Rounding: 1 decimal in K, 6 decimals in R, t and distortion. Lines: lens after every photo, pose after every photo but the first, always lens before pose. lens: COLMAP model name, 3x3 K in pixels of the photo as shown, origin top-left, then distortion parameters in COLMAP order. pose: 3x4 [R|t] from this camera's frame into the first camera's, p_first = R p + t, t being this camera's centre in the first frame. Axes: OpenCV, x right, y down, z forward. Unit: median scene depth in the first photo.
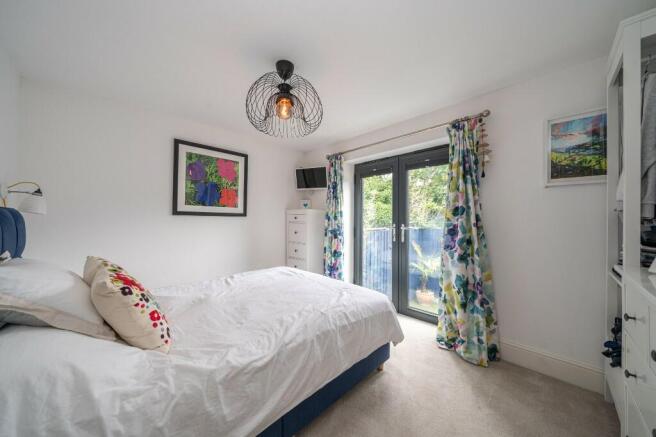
lens RADIAL K [[228.9, 0, 326.6], [0, 228.9, 219.5], [0, 0, 1]] dist [0.002253, 0.000146]
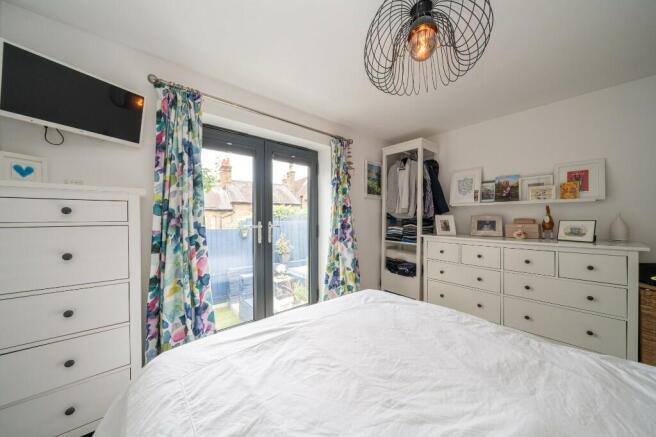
lens RADIAL K [[228.9, 0, 326.6], [0, 228.9, 218.7], [0, 0, 1]] dist [0.002253, 0.000146]
pose [[0.062750, -0.010828, 0.997971, -0.701478], [-0.004297, 0.999929, 0.011120, -0.000879], [-0.998020, -0.004986, 0.062699, 1.014619]]
